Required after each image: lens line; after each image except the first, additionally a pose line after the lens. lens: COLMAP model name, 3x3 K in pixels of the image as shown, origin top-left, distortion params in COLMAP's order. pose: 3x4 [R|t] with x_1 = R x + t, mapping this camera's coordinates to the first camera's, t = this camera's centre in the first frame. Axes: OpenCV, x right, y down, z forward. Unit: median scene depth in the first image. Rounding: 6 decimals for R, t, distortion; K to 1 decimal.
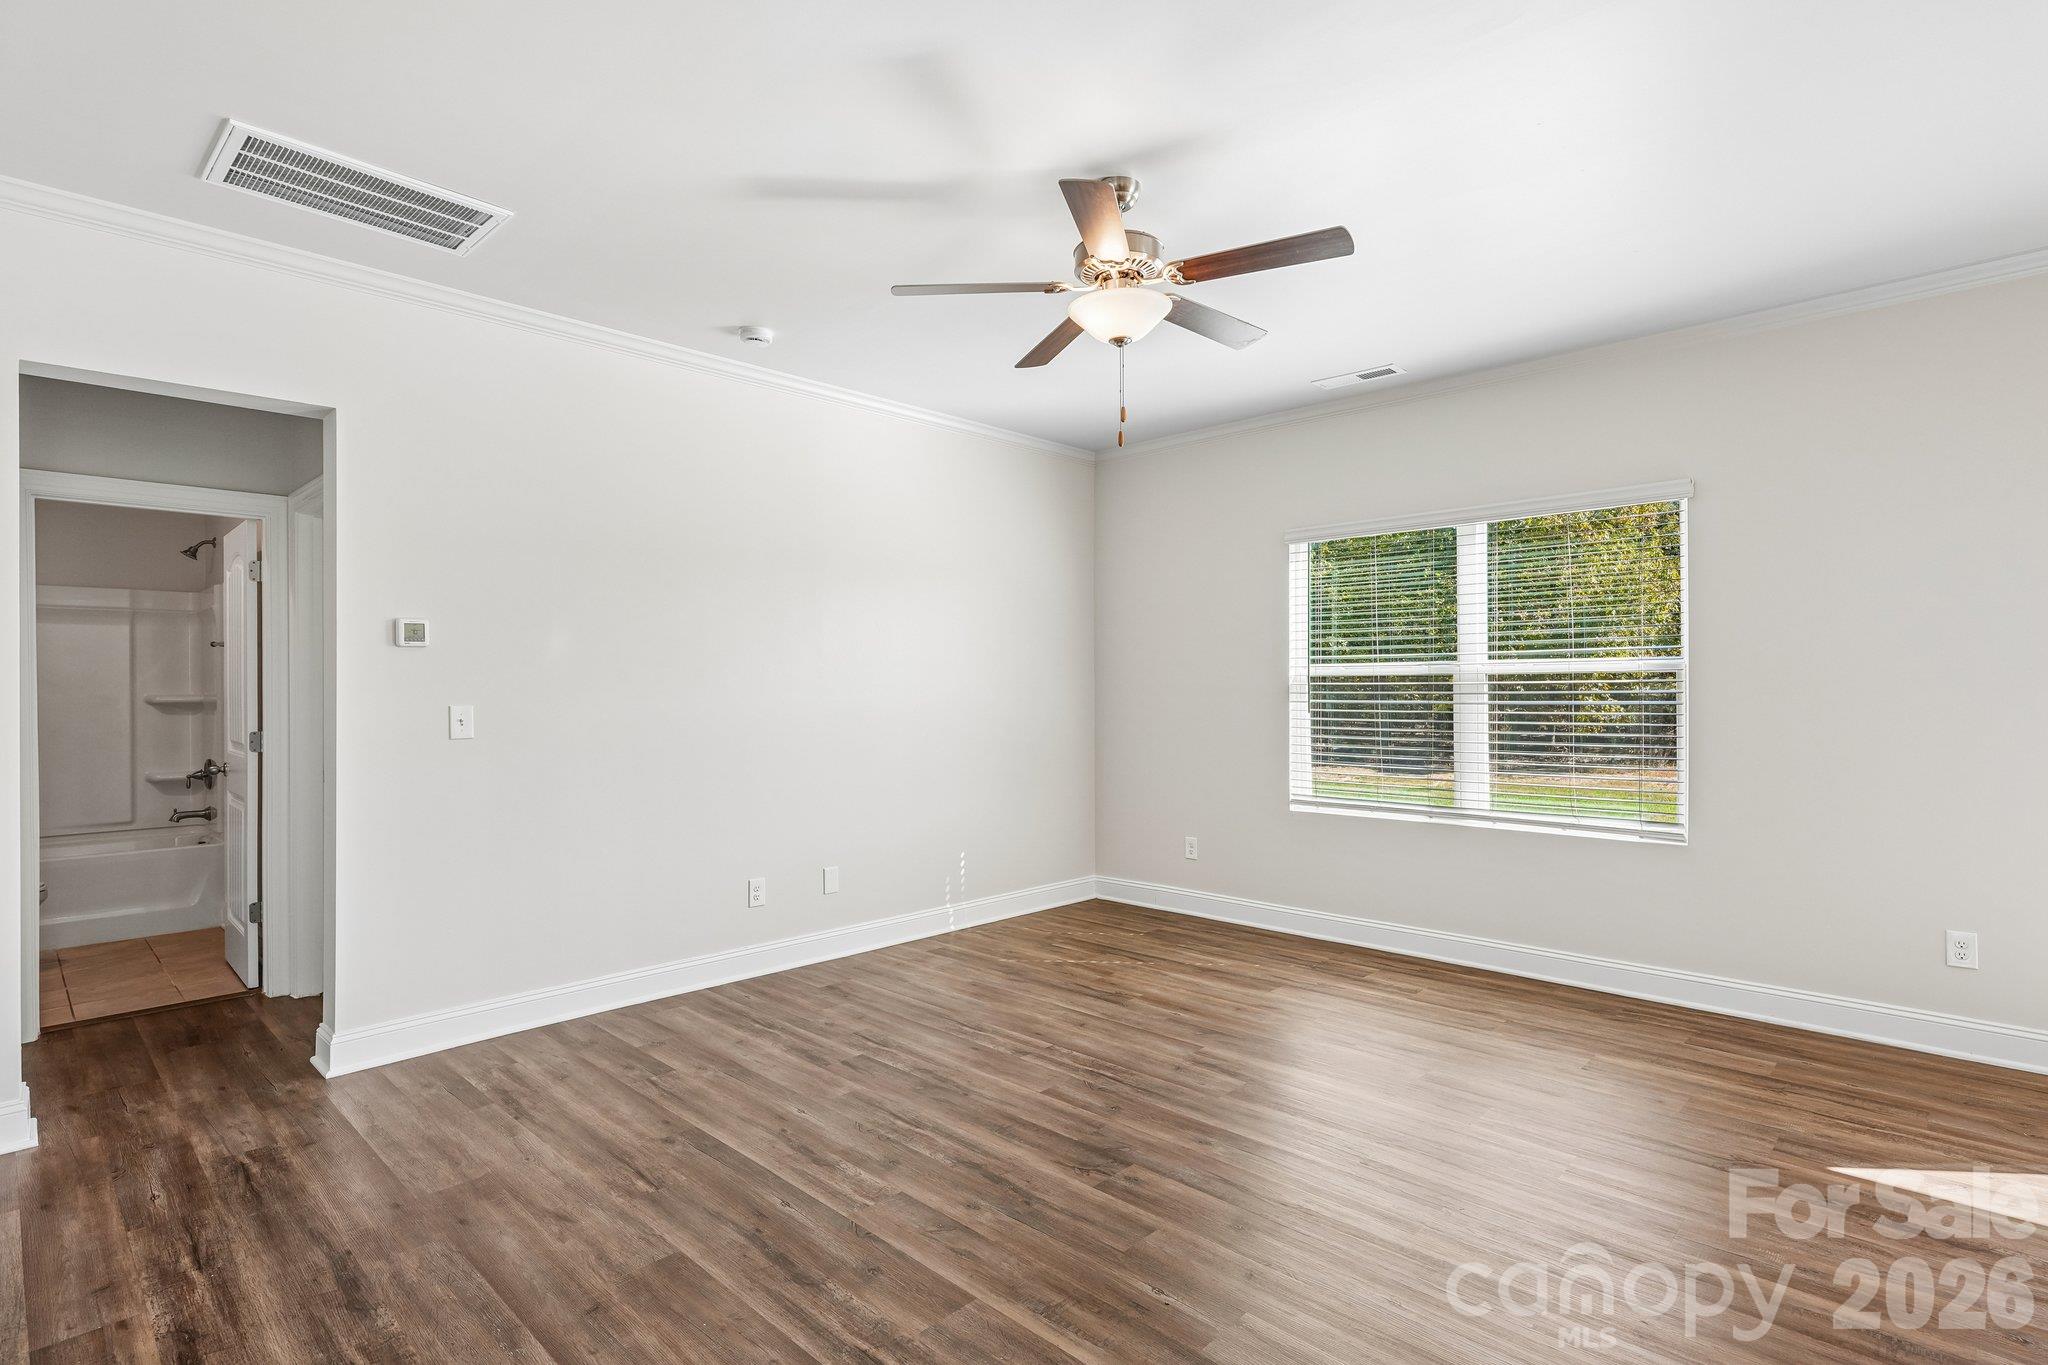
lens RADIAL K [[1012.1, 0, 1024.0], [0, 1012.1, 682.5], [0, 0, 1]] dist [0.003421, 0.000683]
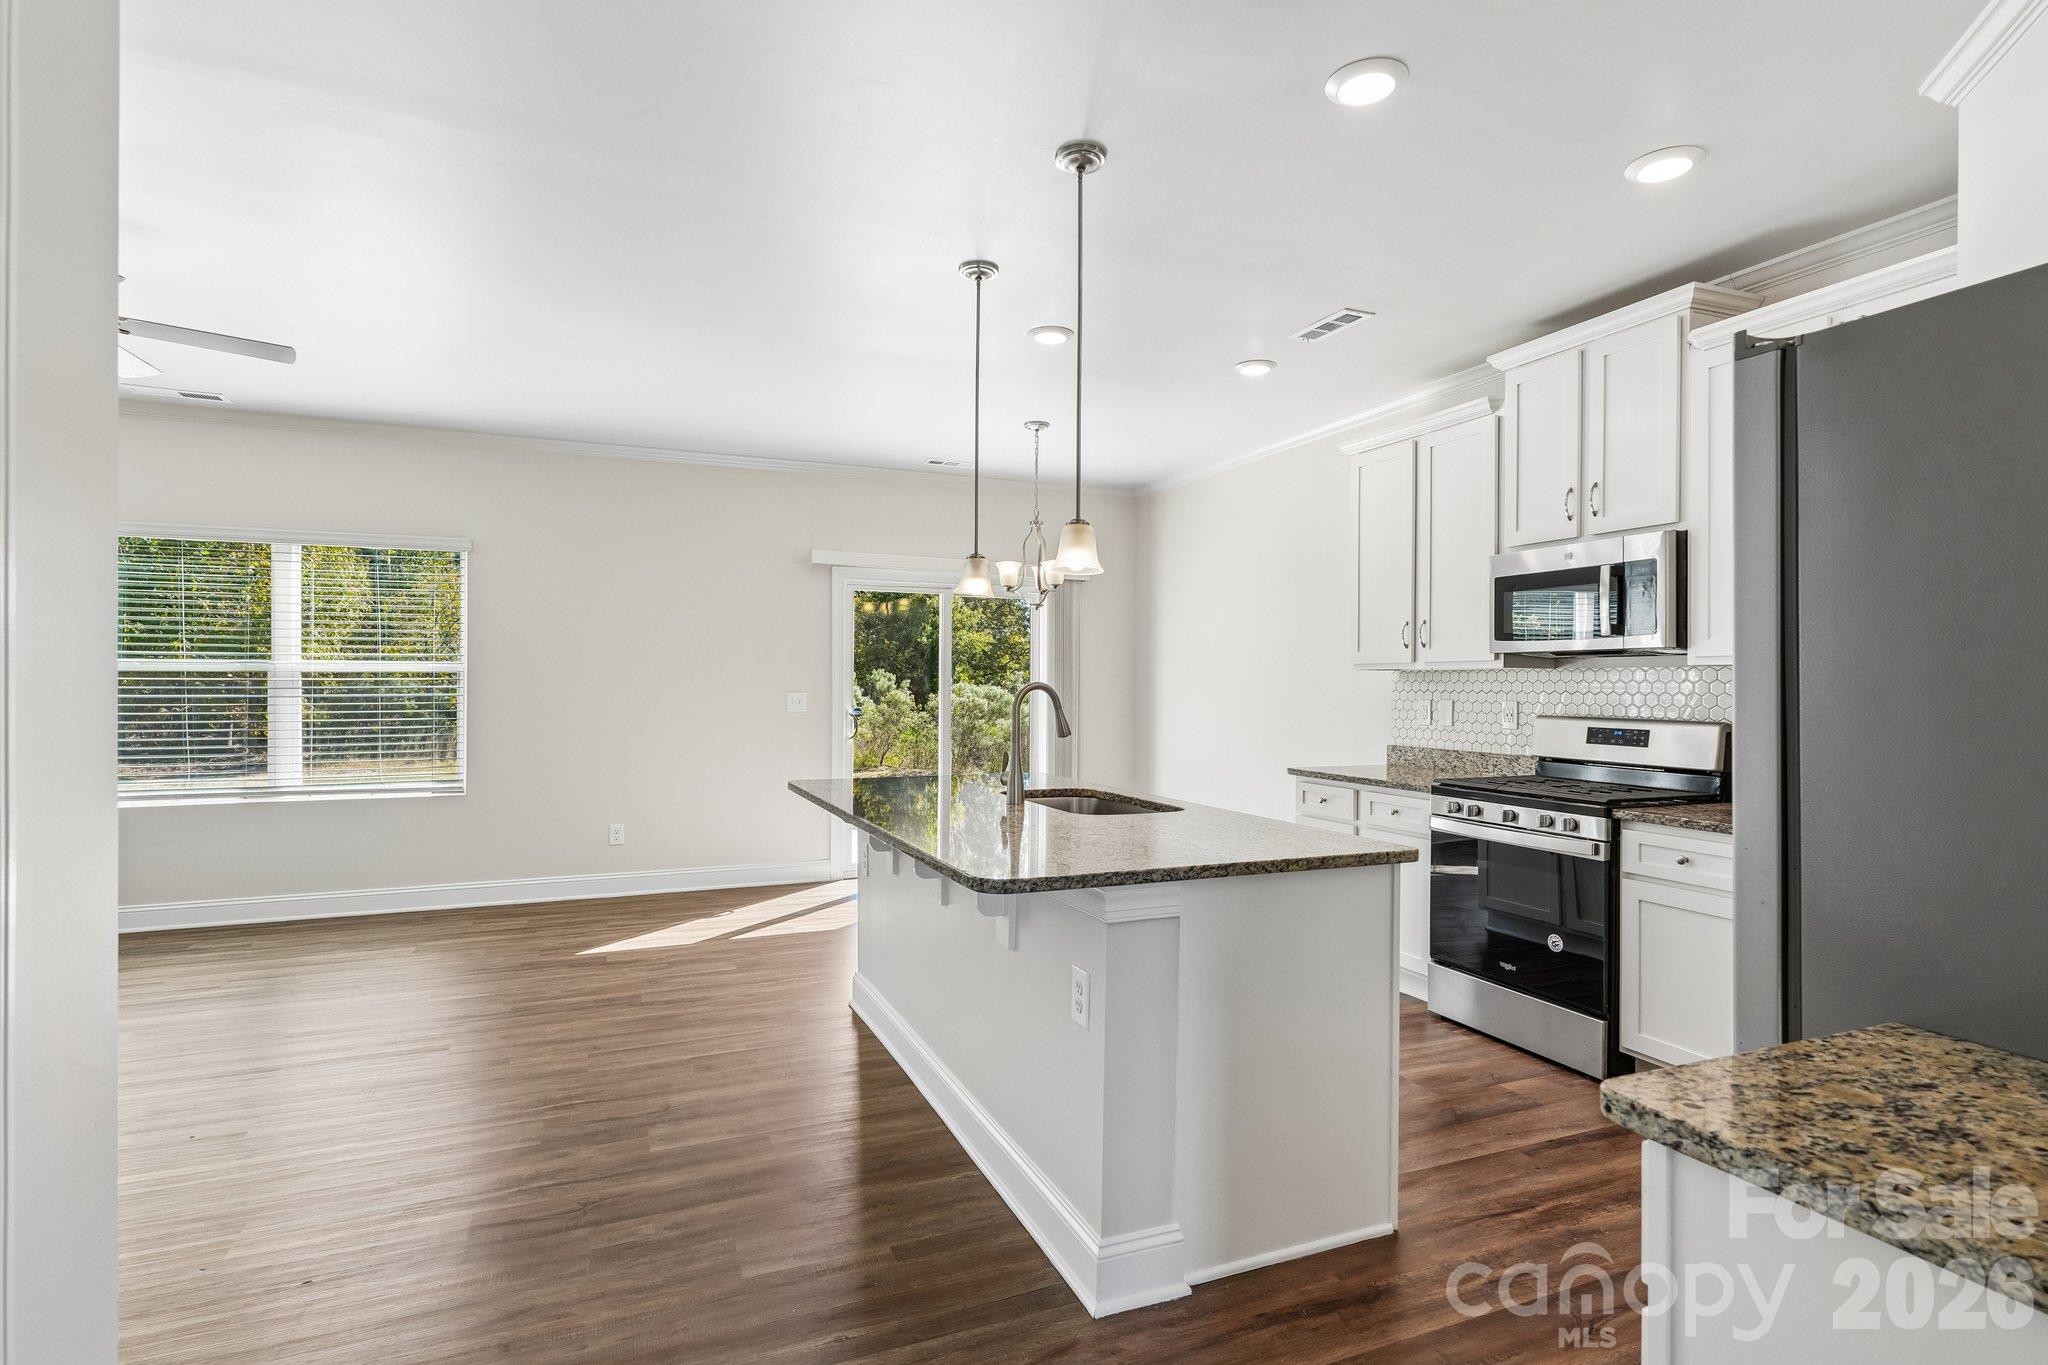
lens RADIAL K [[1007.3, 0, 1030.5], [0, 1007.3, 691.3], [0, 0, 1]] dist [0.002479, -0.000709]
pose [[0.388165, 0.000659, 0.921589, -0.339318], [-0.008649, 0.999958, 0.002928, 0.004102], [-0.921549, -0.009107, 0.388155, -0.279011]]
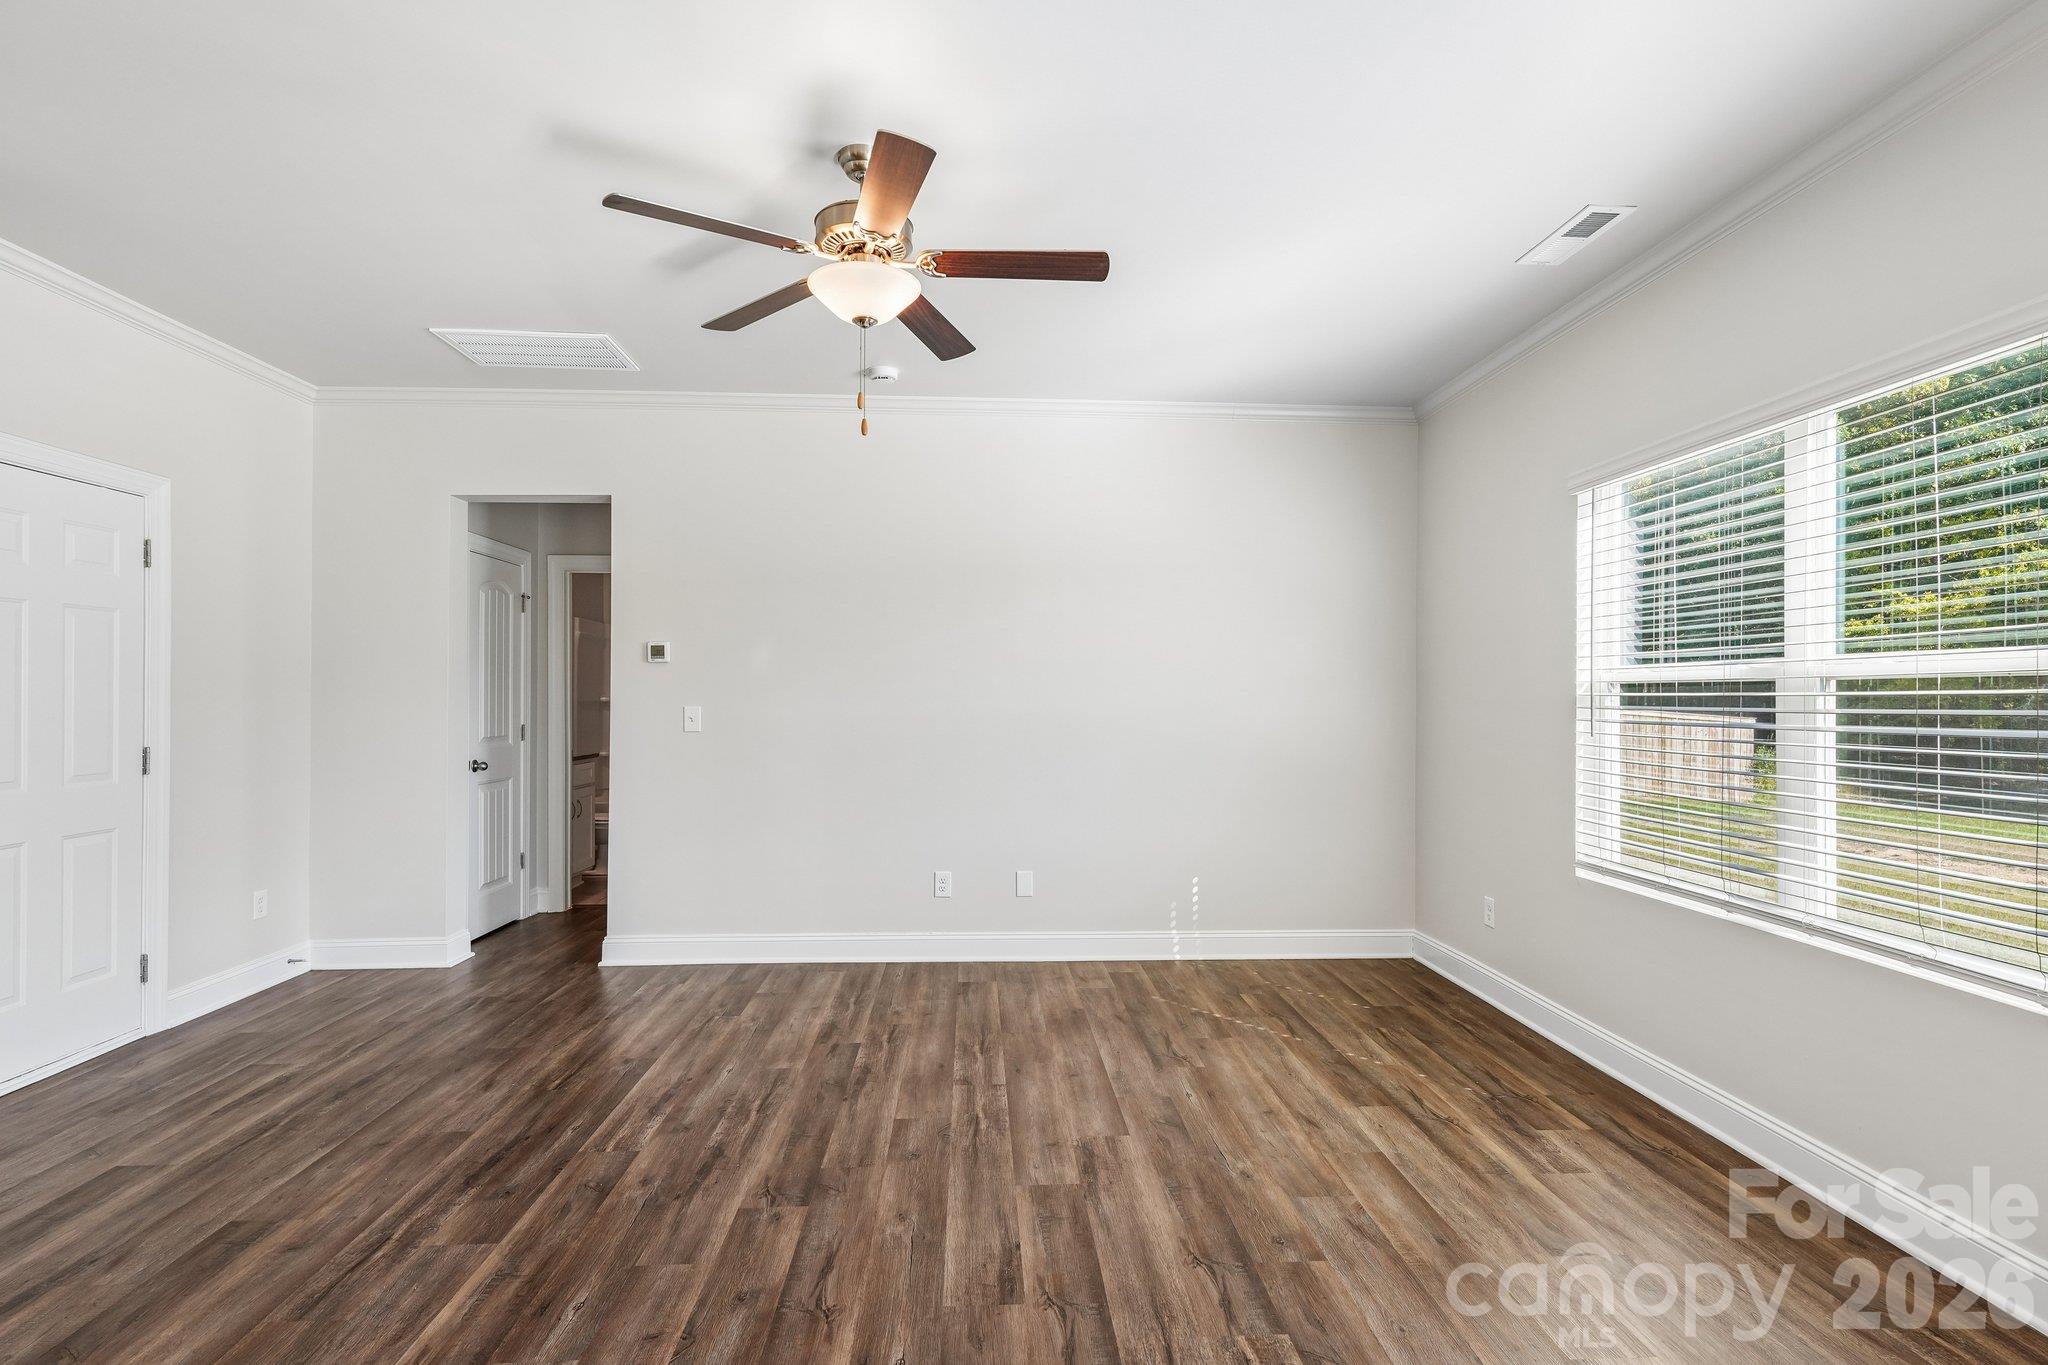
lens RADIAL K [[1007.3, 0, 1030.5], [0, 1007.3, 691.3], [0, 0, 1]] dist [0.002479, -0.000709]
pose [[0.735251, 0.003454, -0.677786, 0.583818], [-0.003200, 0.999994, 0.001624, -0.000762], [0.677787, 0.000975, 0.735258, 0.299935]]
